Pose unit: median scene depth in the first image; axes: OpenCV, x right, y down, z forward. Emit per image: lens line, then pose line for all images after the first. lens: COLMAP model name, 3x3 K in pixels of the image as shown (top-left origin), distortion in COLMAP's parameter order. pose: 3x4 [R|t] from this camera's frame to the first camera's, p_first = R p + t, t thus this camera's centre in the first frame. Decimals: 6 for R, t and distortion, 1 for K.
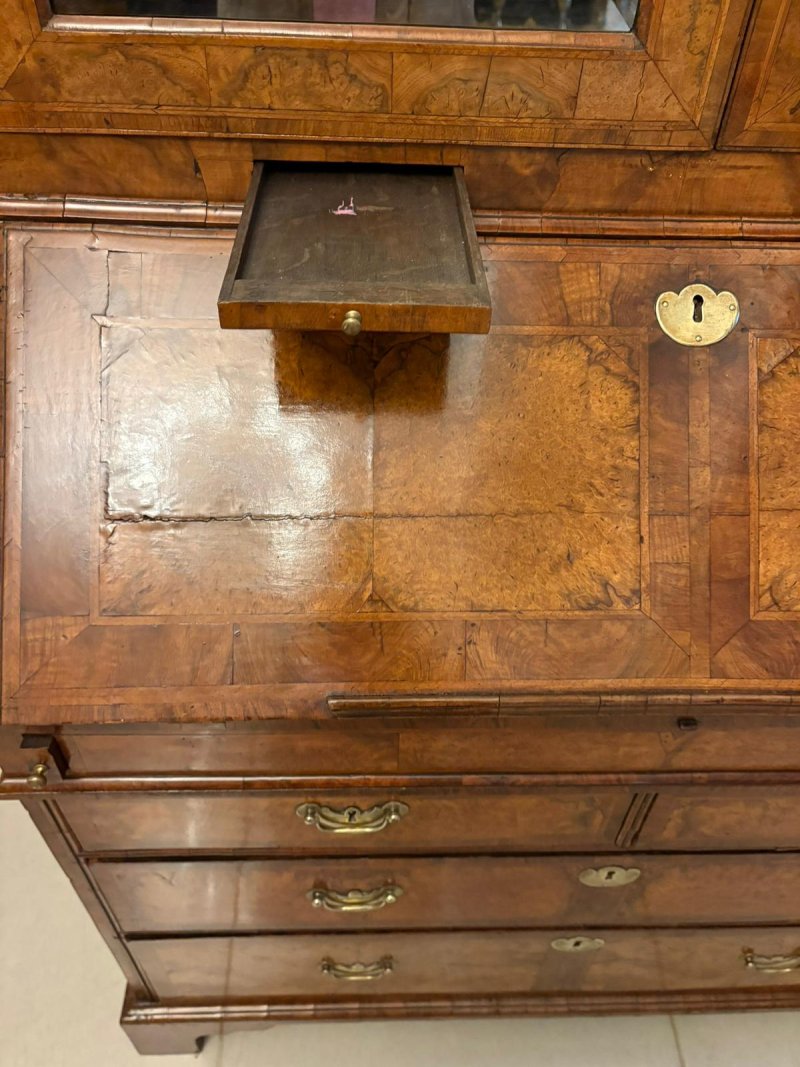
lens RADIAL K [[812.7, 0, 404.4], [0, 812.7, 529.0], [0, 0, 1]] dist [0.054252, -0.055165]
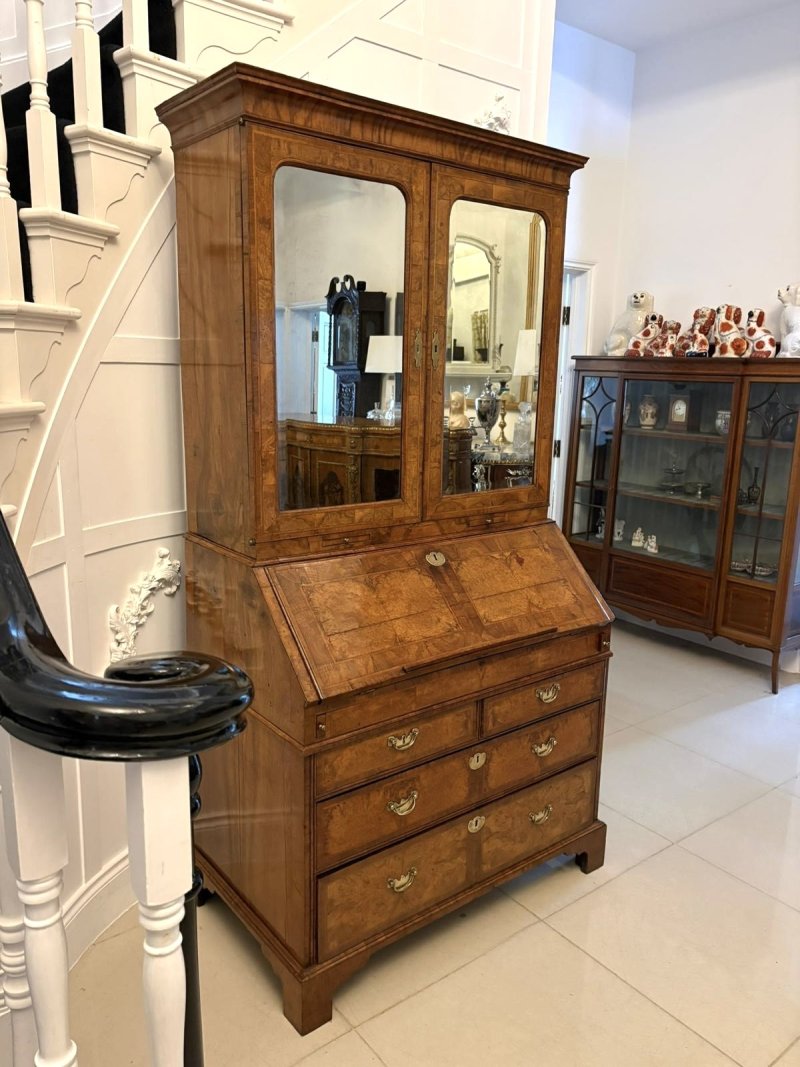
lens RADIAL K [[808.3, 0, 407.7], [0, 808.3, 532.7], [0, 0, 1]] dist [0.064814, -0.080636]
pose [[0.798202, -0.136009, 0.586834, -1.912113], [0.419564, 0.824552, -0.379579, 0.996192], [-0.432249, 0.549195, 0.715224, -1.663326]]
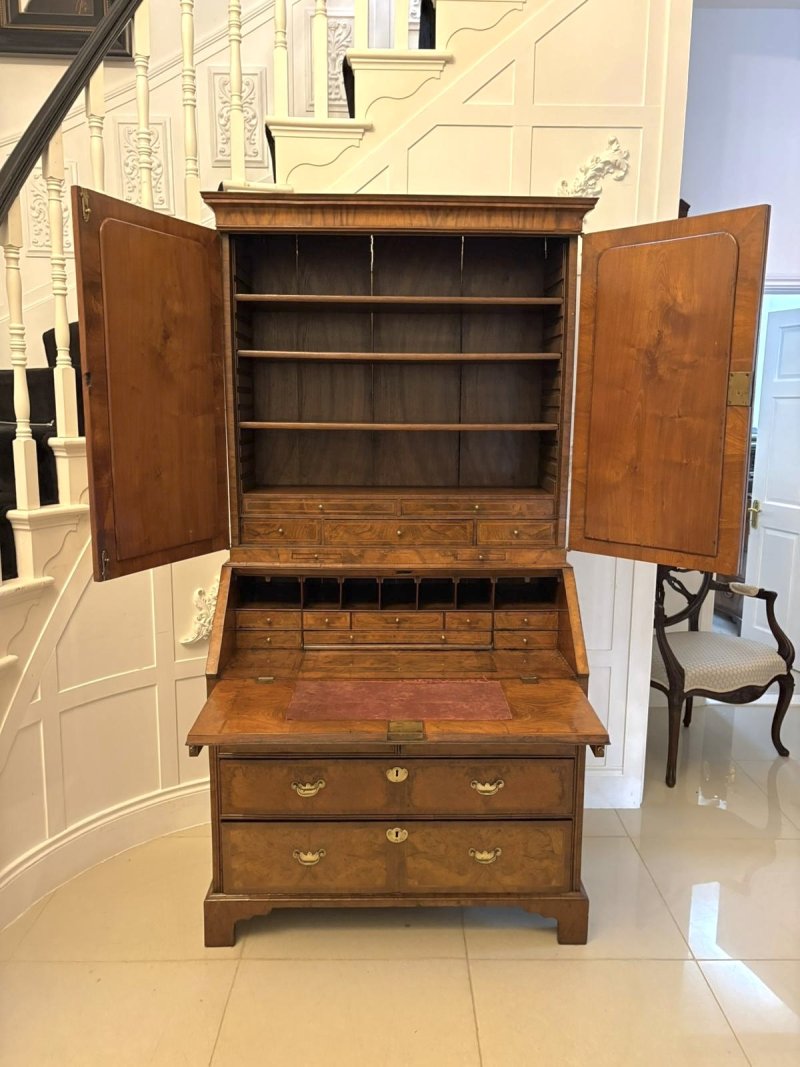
lens RADIAL K [[808.3, 0, 407.7], [0, 808.3, 532.7], [0, 0, 1]] dist [0.064814, -0.080636]
pose [[0.999671, -0.023968, -0.009157, 0.459789], [0.014517, 0.822649, -0.568364, 1.857065], [0.021156, 0.568044, 0.822726, -2.508653]]
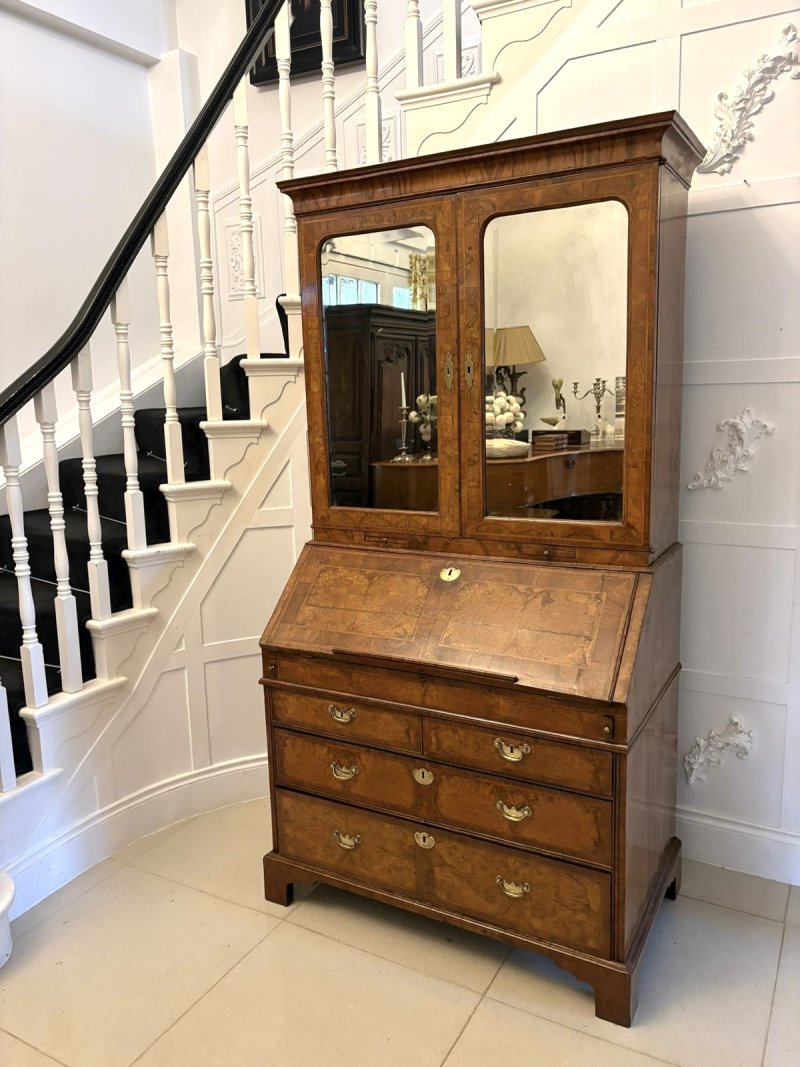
lens RADIAL K [[812.7, 0, 404.4], [0, 812.7, 529.0], [0, 0, 1]] dist [0.054252, -0.055165]
pose [[0.861307, 0.031614, -0.507101, 2.114219], [-0.309897, 0.823606, -0.475012, 1.447889], [0.402635, 0.566280, 0.719175, -1.952860]]
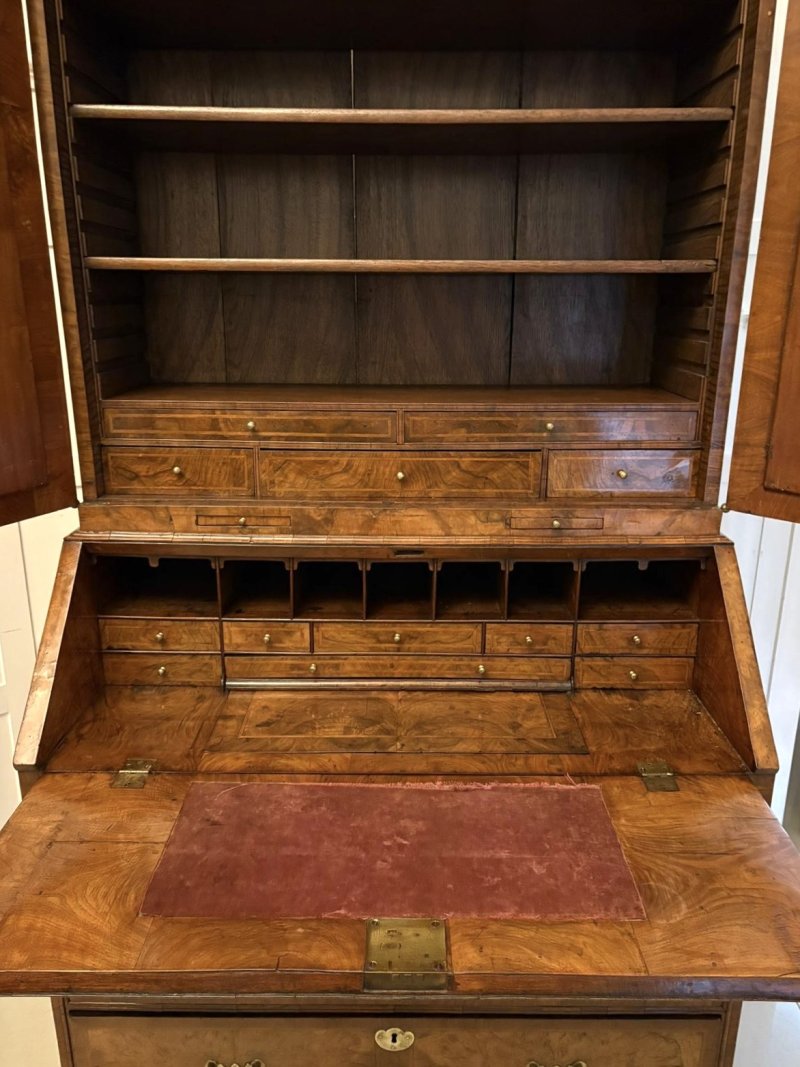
lens RADIAL K [[834.1, 0, 404.8], [0, 834.1, 541.2], [0, 0, 1]] dist [0.081752, -0.108272]
pose [[0.999242, -0.018097, -0.034466, 0.464170], [0.000347, 0.889476, -0.456981, 0.664192], [0.038926, 0.456623, 0.888808, -0.992346]]
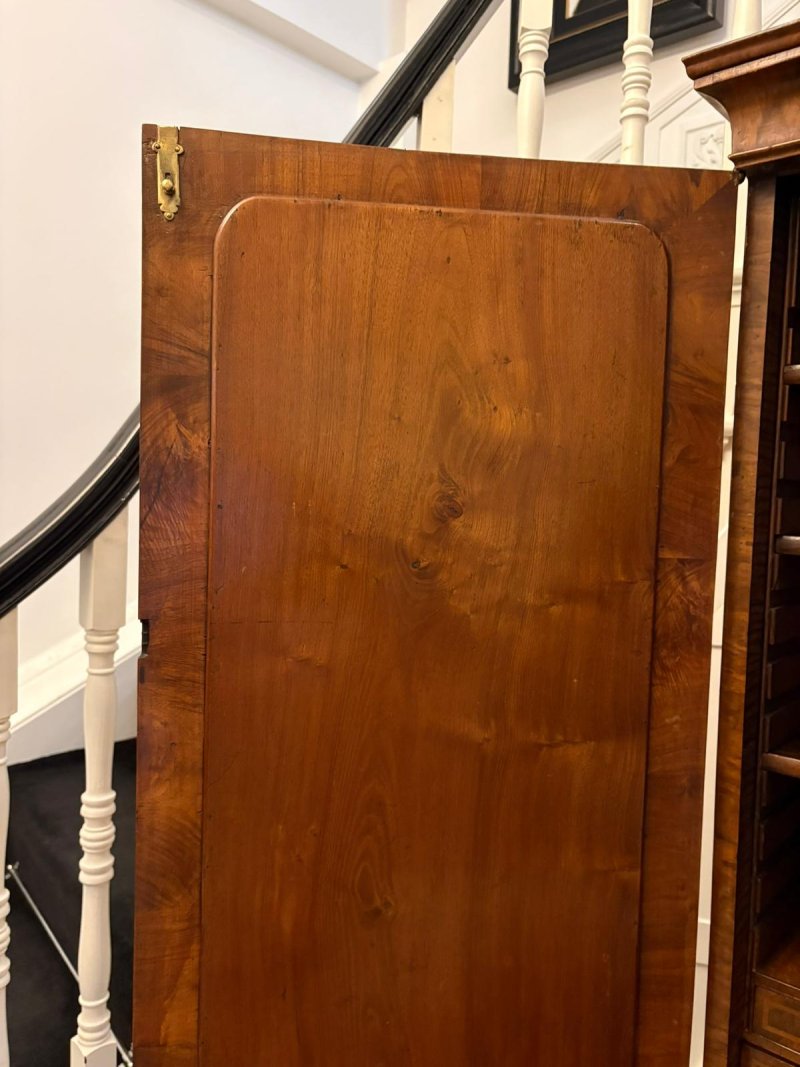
lens RADIAL K [[814.5, 0, 405.5], [0, 814.5, 538.9], [0, 0, 1]] dist [0.058282, -0.065502]
pose [[0.729722, 0.029561, -0.683105, 0.052489], [-0.477247, 0.737458, -0.477903, -0.330419], [0.489634, 0.674746, 0.552247, -0.686338]]
